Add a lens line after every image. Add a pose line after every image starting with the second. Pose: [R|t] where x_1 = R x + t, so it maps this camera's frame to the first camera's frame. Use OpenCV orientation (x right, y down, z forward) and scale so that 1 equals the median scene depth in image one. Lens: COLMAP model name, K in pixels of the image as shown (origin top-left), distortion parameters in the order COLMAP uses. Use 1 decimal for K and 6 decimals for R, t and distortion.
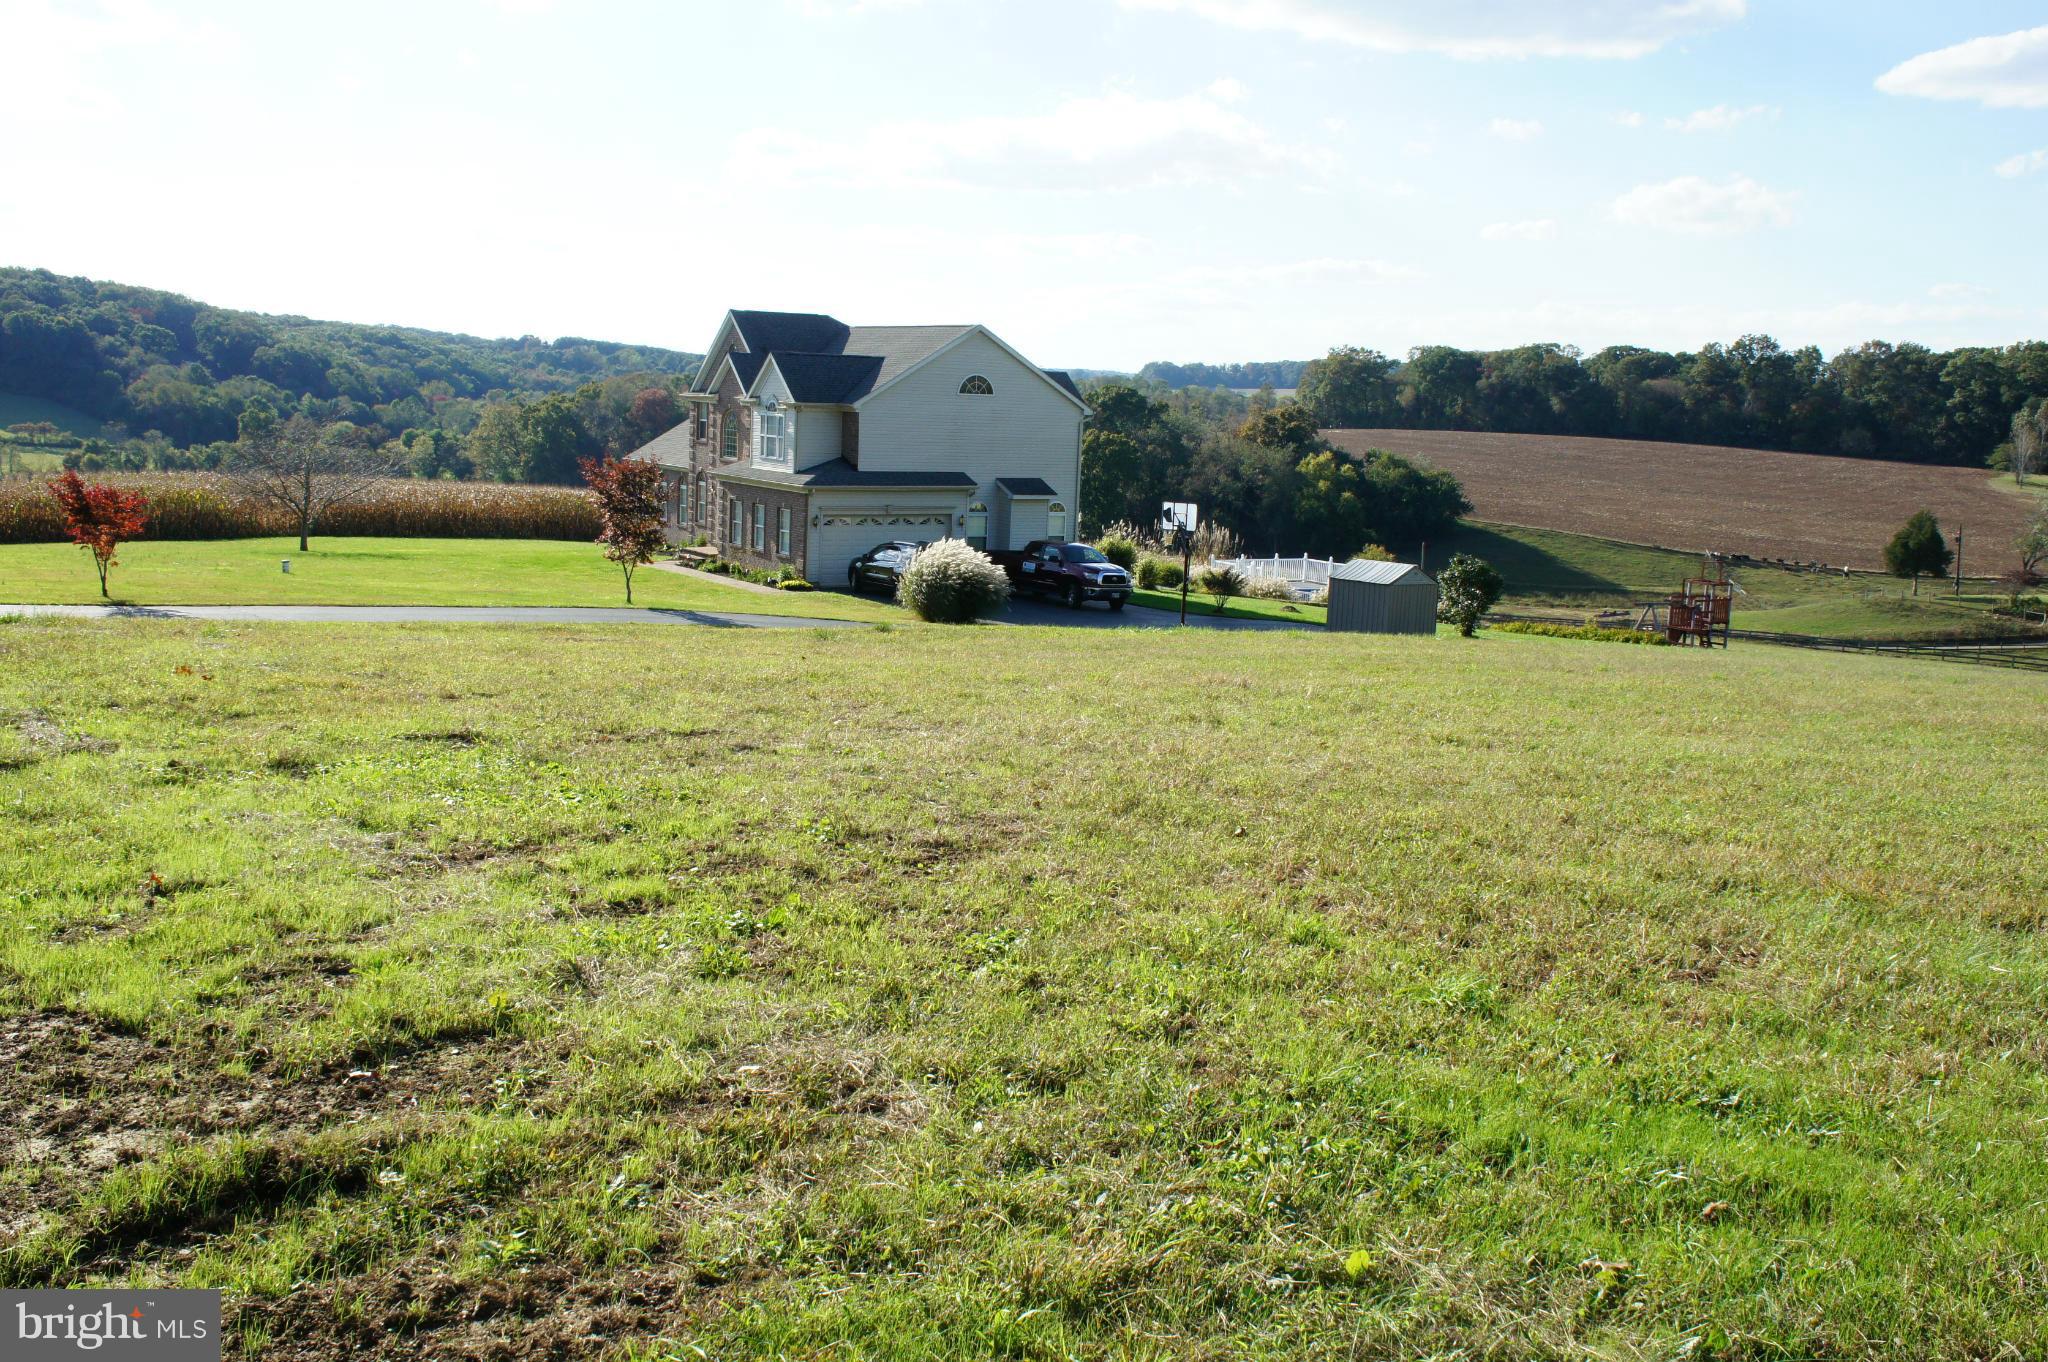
lens RADIAL K [[1875.0, 0, 1013.6], [0, 1875.0, 679.1], [0, 0, 1]] dist [-0.120516, 0.173933]
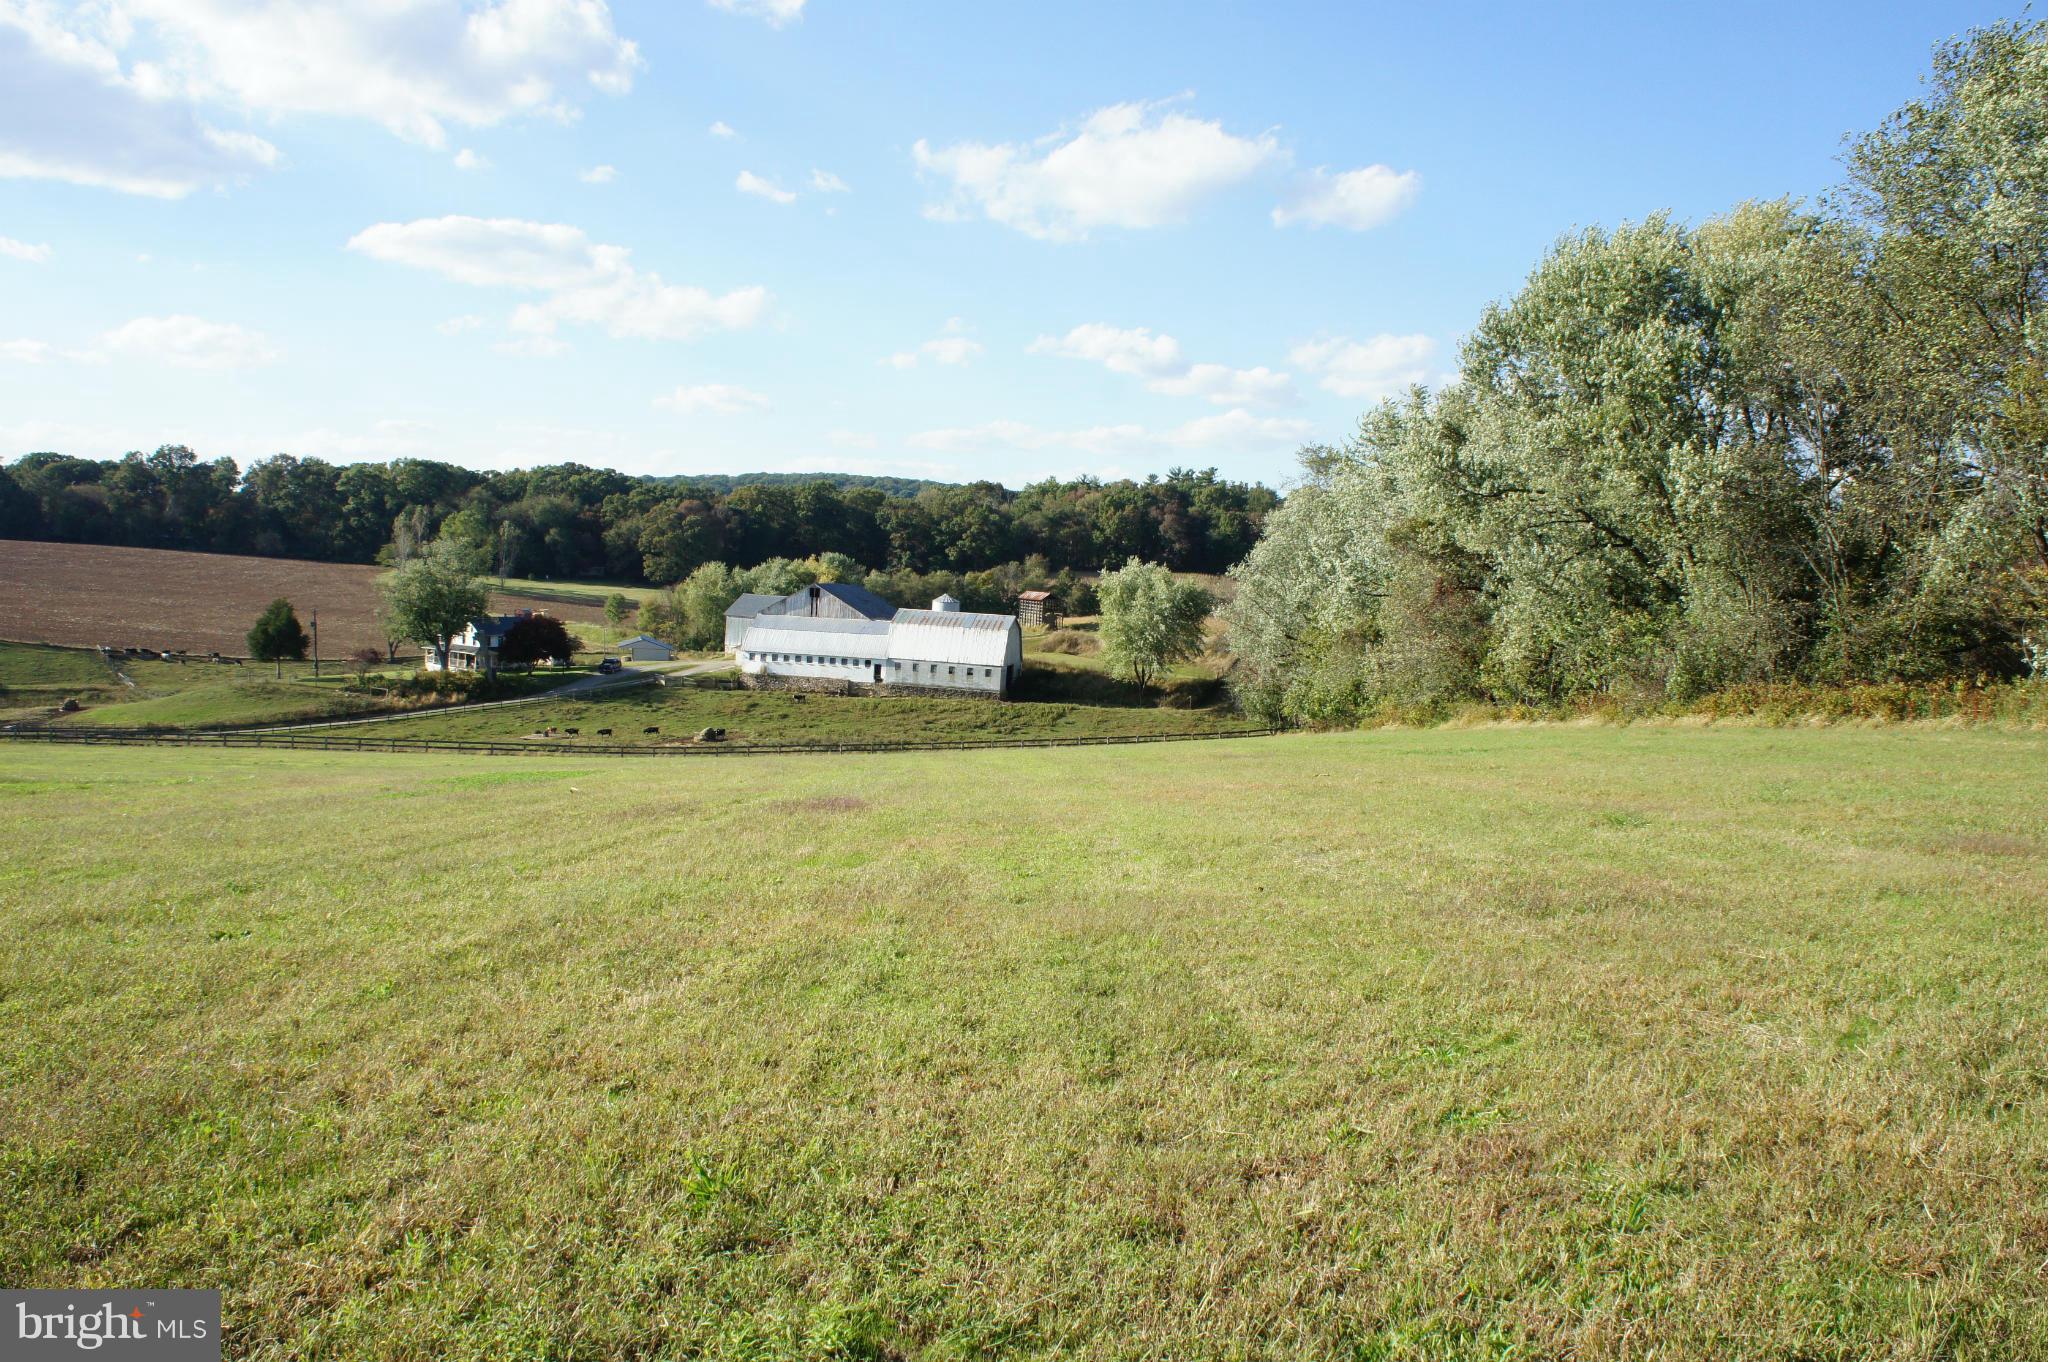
lens RADIAL K [[1616.9, 0, 1017.1], [0, 1616.9, 690.7], [0, 0, 1]] dist [-0.181258, 0.133727]
pose [[0.663356, -0.057540, 0.746089, 0.076393], [0.086819, 0.996224, -0.000361, -0.001215], [-0.743251, 0.065015, 0.665847, 0.068374]]
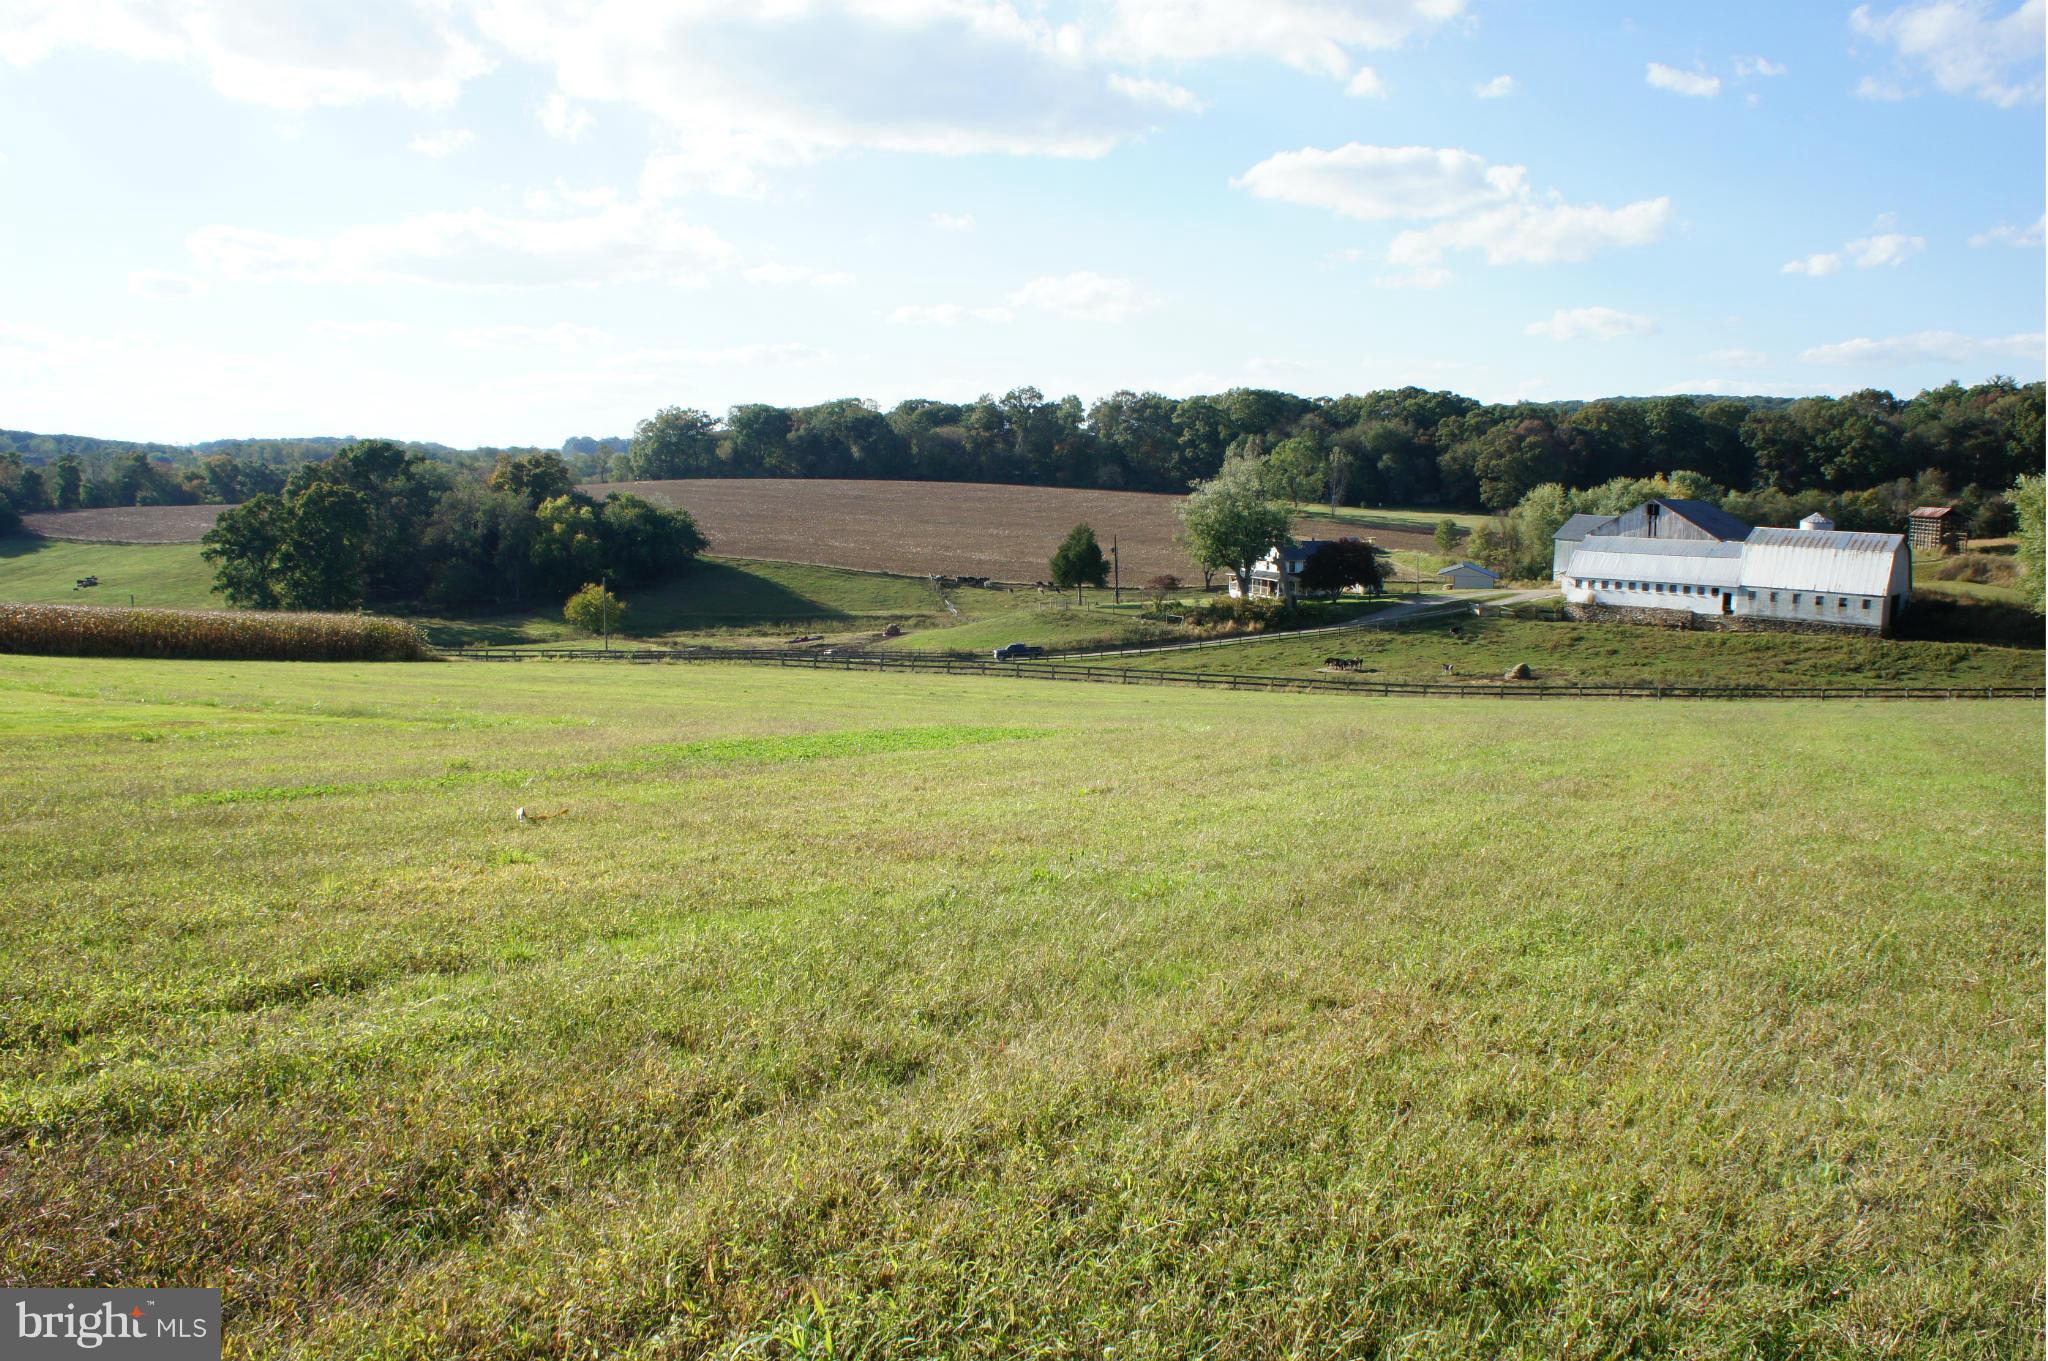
lens RADIAL K [[1616.9, 0, 1017.1], [0, 1616.9, 690.2], [0, 0, 1]] dist [-0.181258, 0.133727]
pose [[0.947628, -0.063576, 0.312984, 0.125074], [0.067194, 0.997740, -0.000776, 0.000262], [-0.312228, 0.021766, 0.949758, 0.110891]]
